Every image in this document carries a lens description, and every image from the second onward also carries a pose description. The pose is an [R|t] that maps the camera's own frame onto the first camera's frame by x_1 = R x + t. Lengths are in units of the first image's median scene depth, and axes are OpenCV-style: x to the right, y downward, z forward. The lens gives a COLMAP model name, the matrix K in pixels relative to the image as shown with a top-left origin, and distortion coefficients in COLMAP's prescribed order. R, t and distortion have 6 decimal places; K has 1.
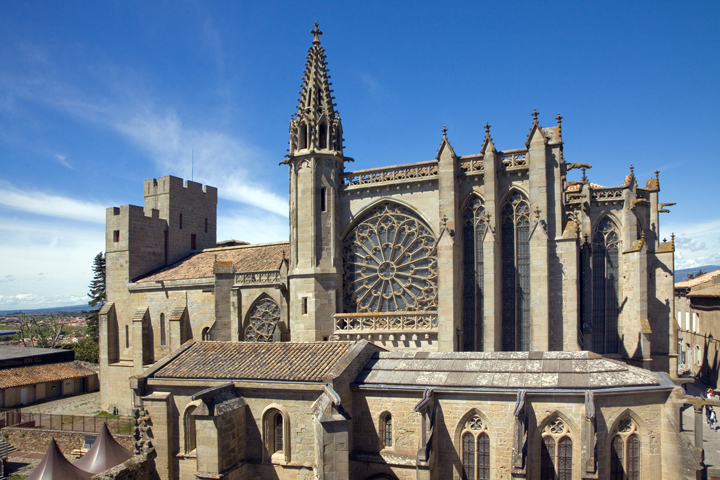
lens RADIAL K [[505.3, 0, 359.5], [0, 505.3, 268.5], [0, 0, 1]] dist [-0.078384, -0.000545]
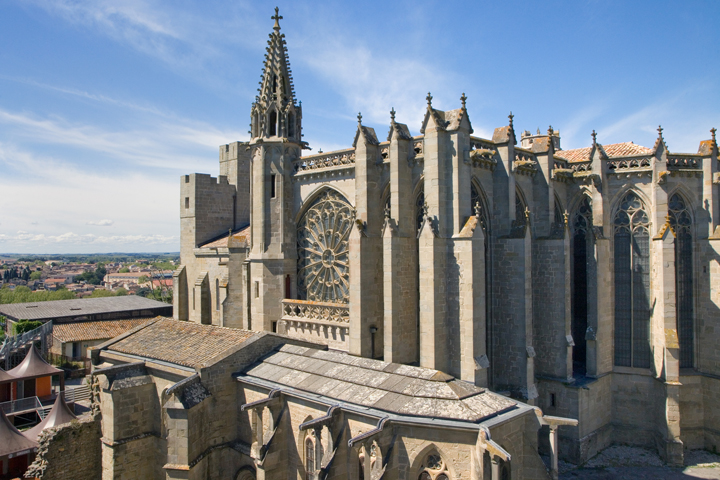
lens RADIAL K [[592.3, 0, 359.7], [0, 592.3, 194.3], [0, 0, 1]] dist [-0.020537, -0.008149]
pose [[0.920287, -0.005071, -0.391210, 0.554902], [-0.003205, 0.999785, -0.020500, -0.095437], [0.391230, 0.020120, 0.920073, -0.032152]]
